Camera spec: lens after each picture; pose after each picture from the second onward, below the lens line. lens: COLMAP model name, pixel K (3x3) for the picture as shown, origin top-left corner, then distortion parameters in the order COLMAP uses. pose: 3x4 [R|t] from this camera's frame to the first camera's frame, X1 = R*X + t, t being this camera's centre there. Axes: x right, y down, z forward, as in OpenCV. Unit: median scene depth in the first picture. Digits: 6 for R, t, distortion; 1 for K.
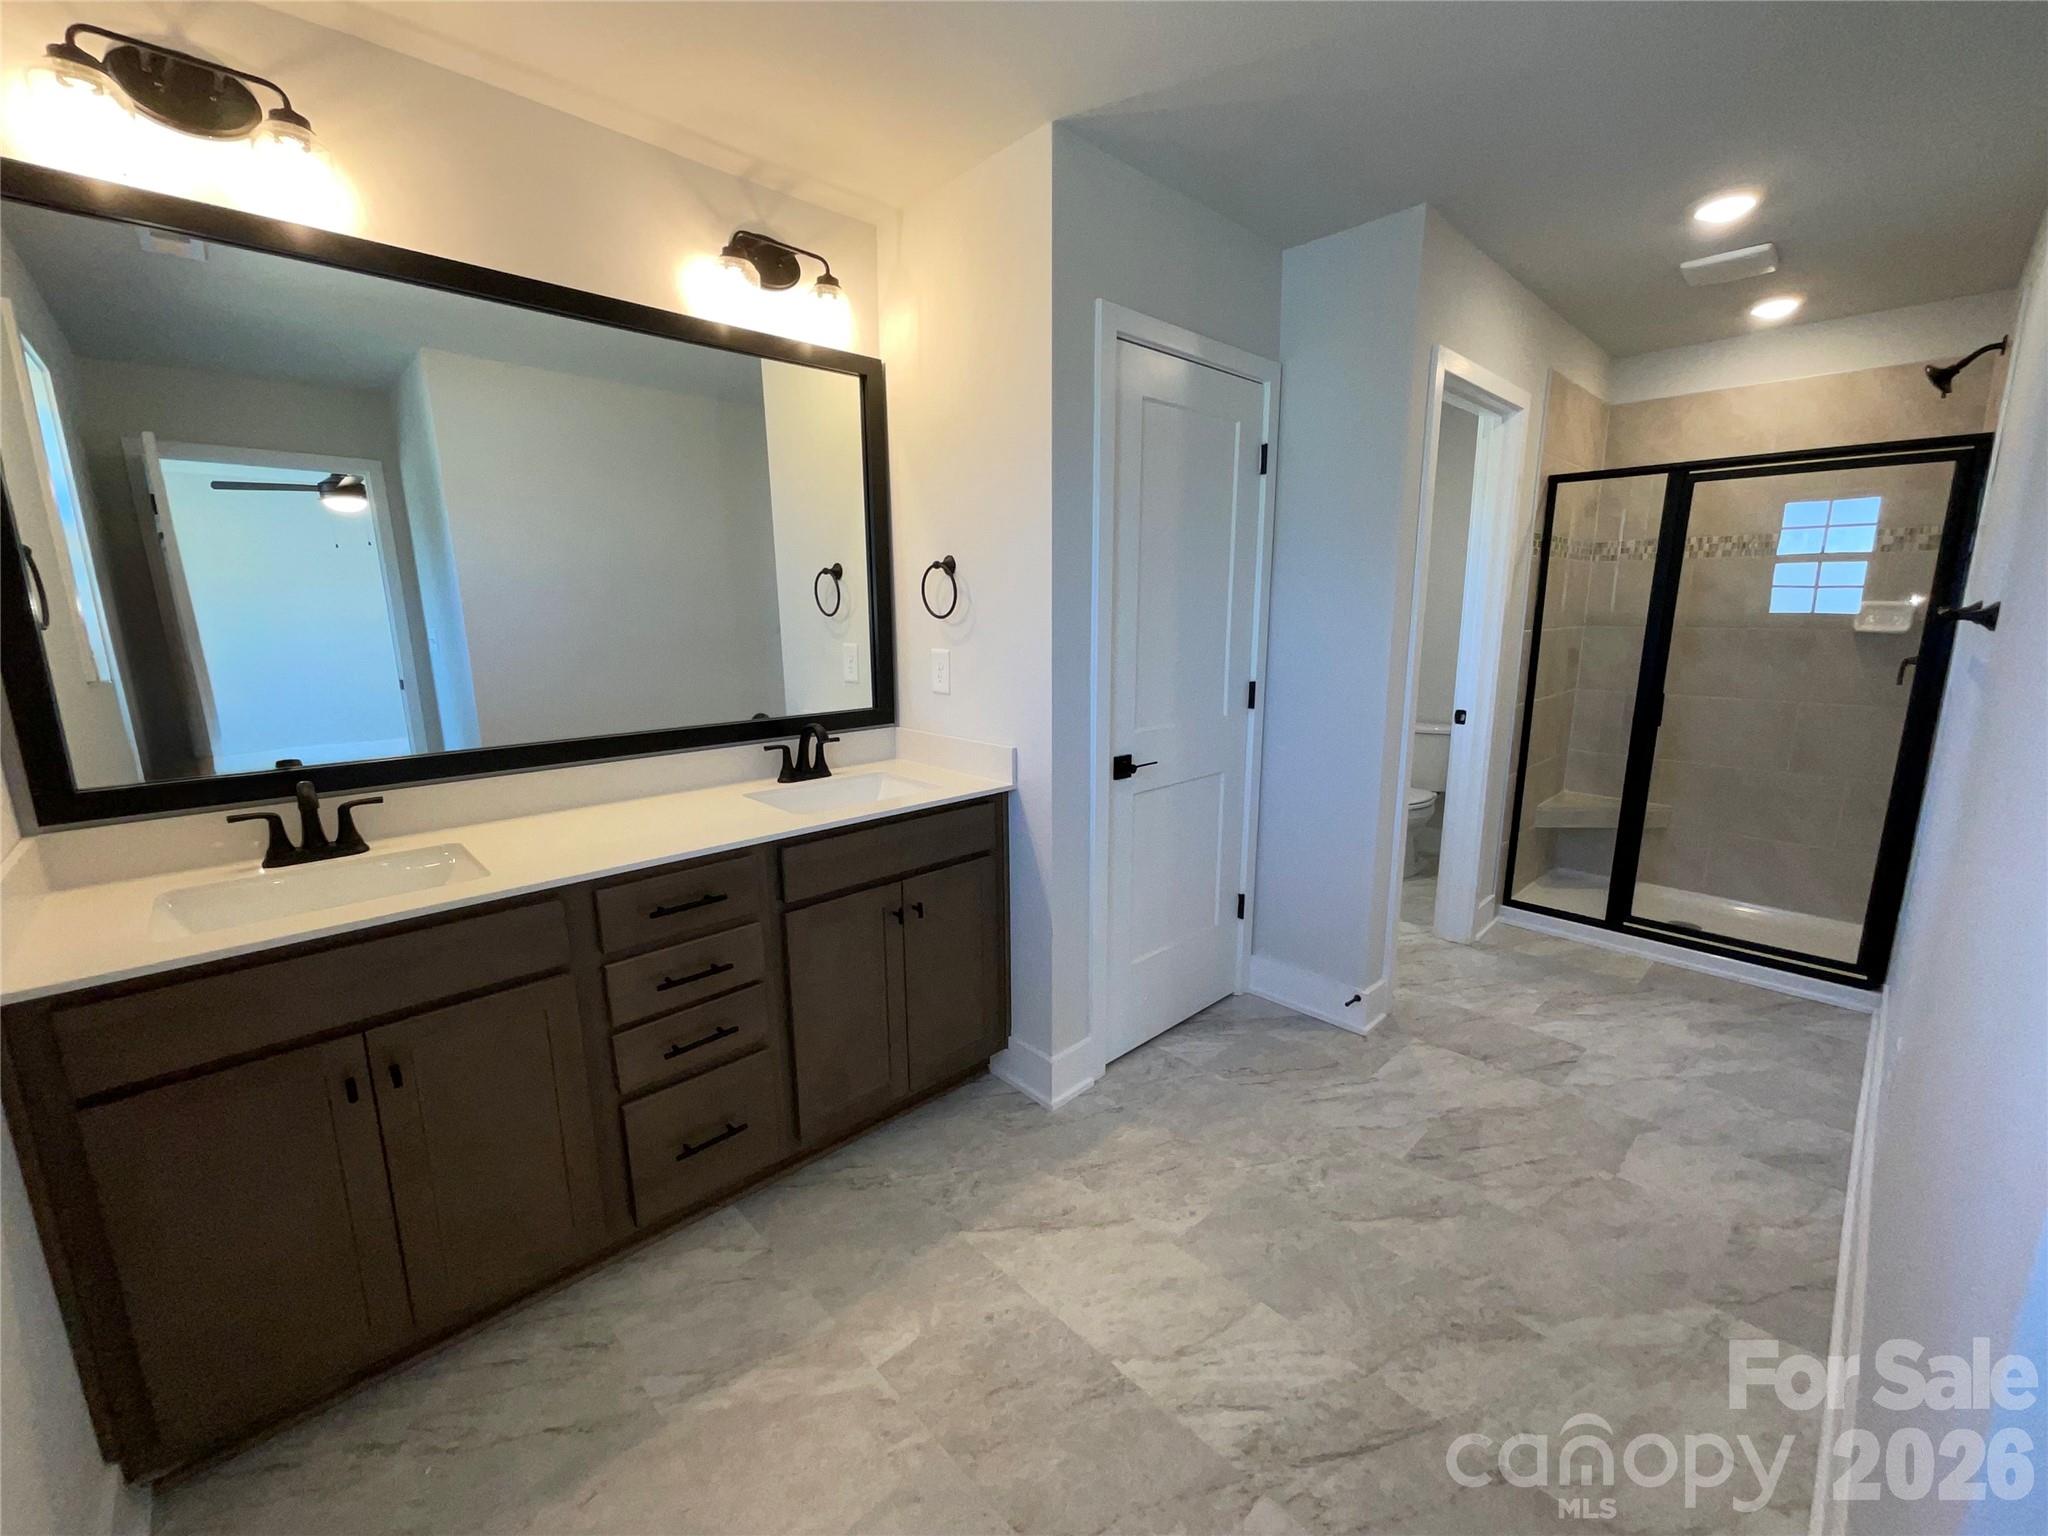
lens RADIAL K [[827.8, 0, 1028.5], [0, 827.8, 761.4], [0, 0, 1]] dist [0.015772, 0.000216]
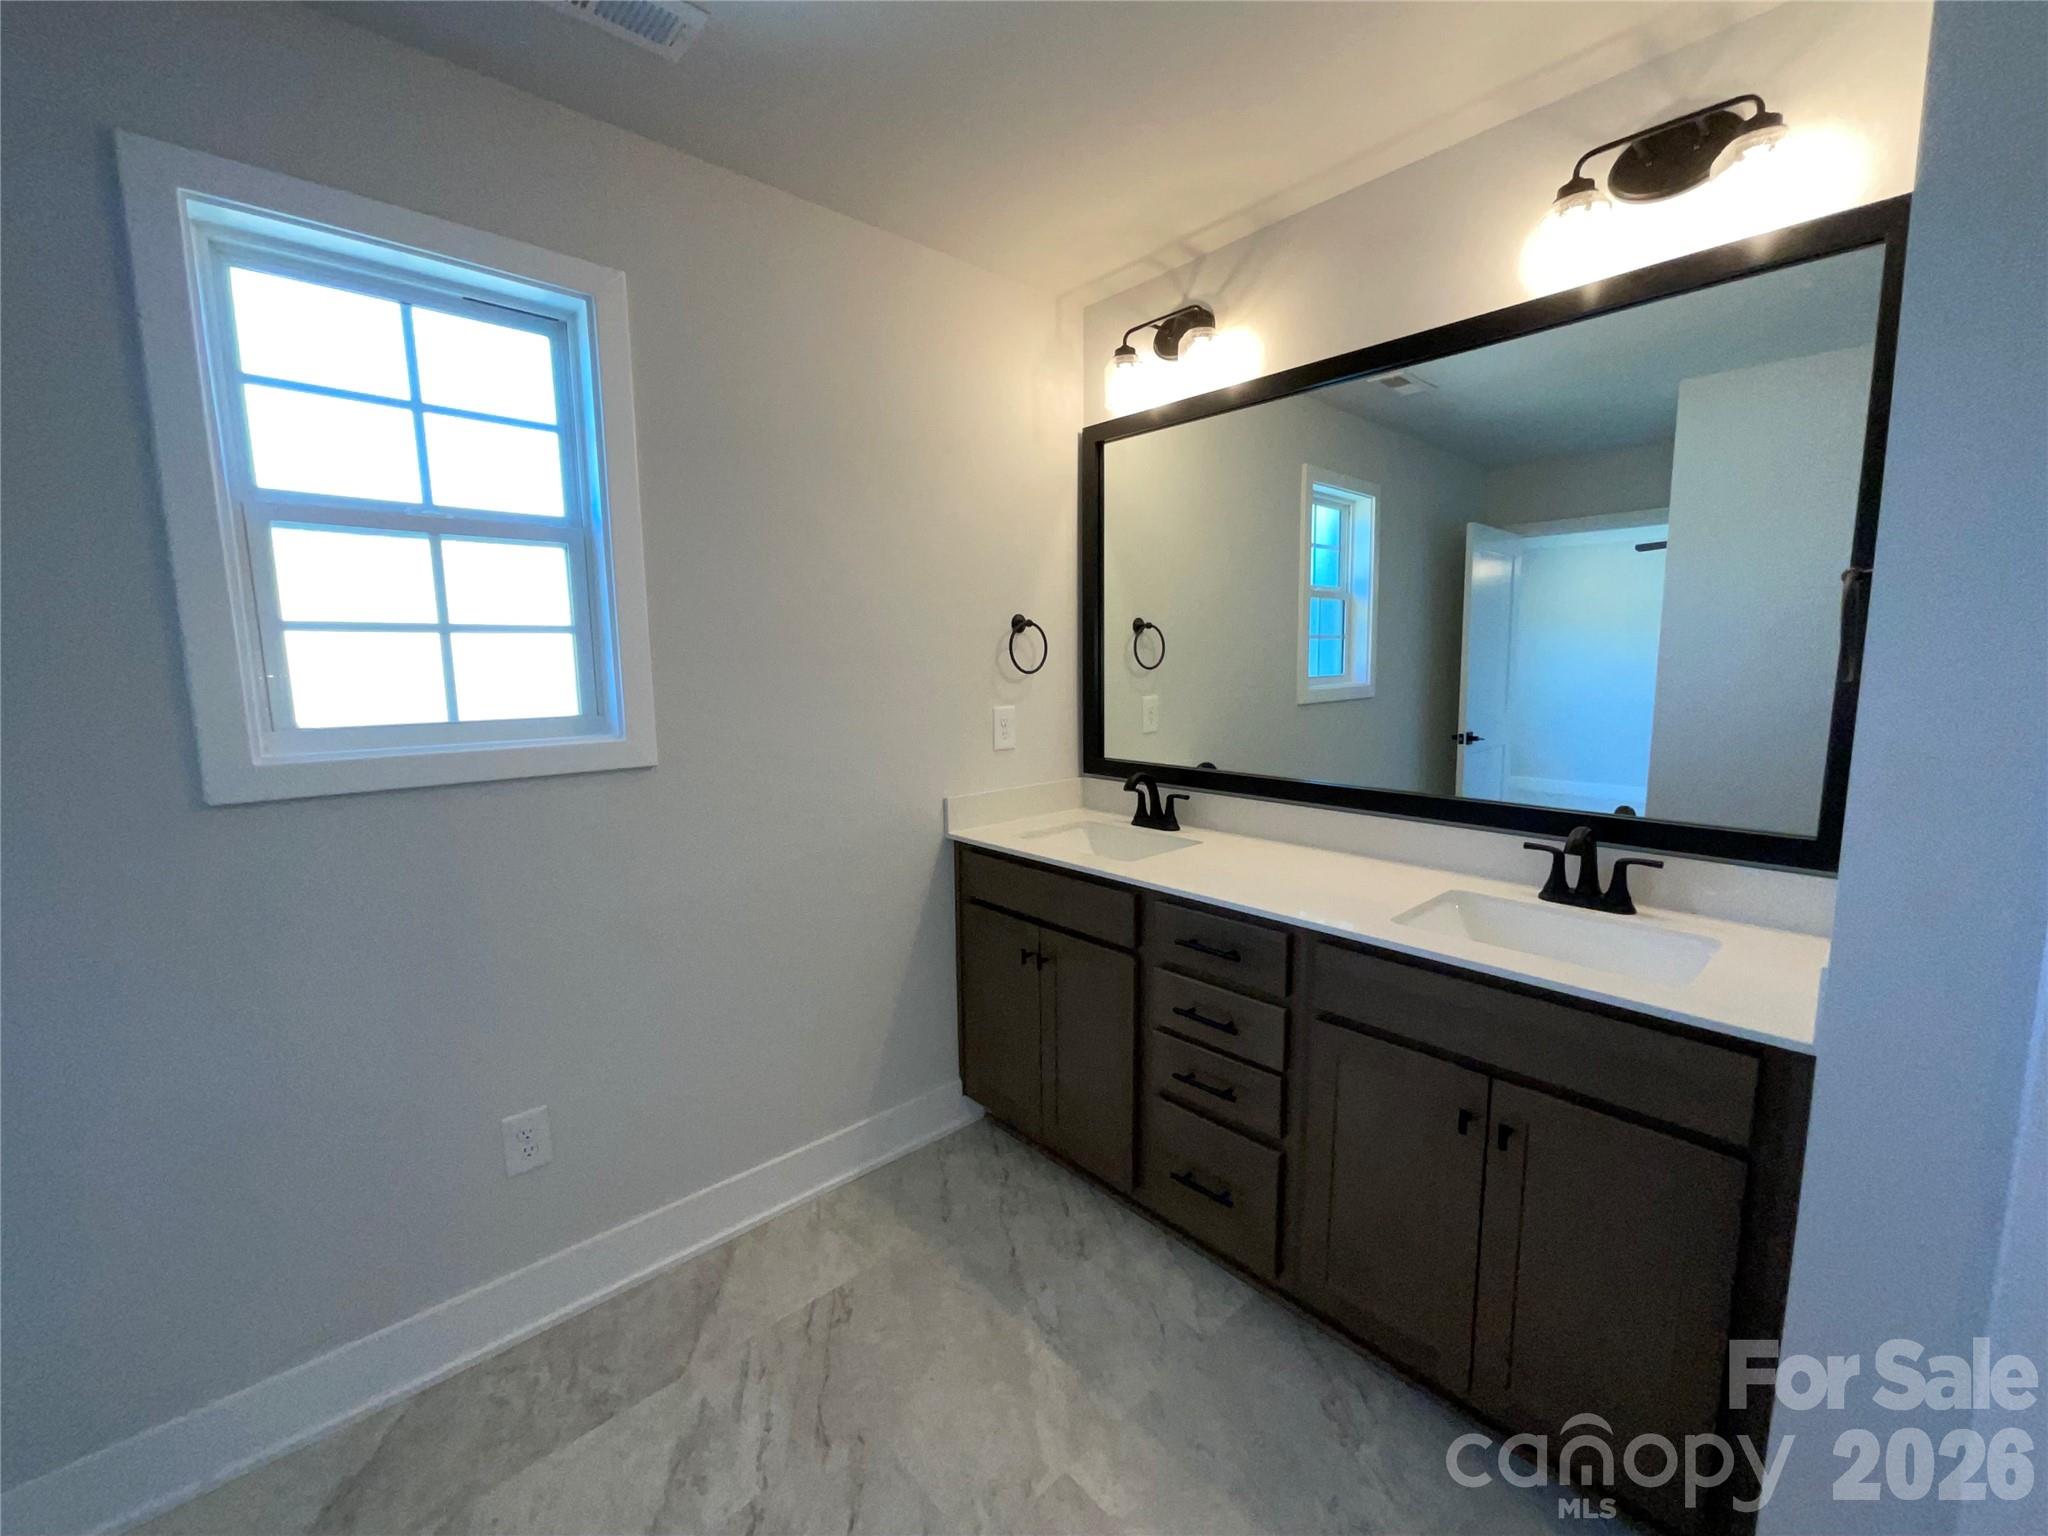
lens RADIAL K [[847.0, 0, 1050.1], [0, 847.0, 776.3], [0, 0, 1]] dist [0.000991, 0.000406]
pose [[-0.006116, 0.146513, -0.989190, 0.601653], [-0.185344, 0.971902, 0.145098, -0.150123], [0.982655, 0.184227, 0.021211, 0.772113]]
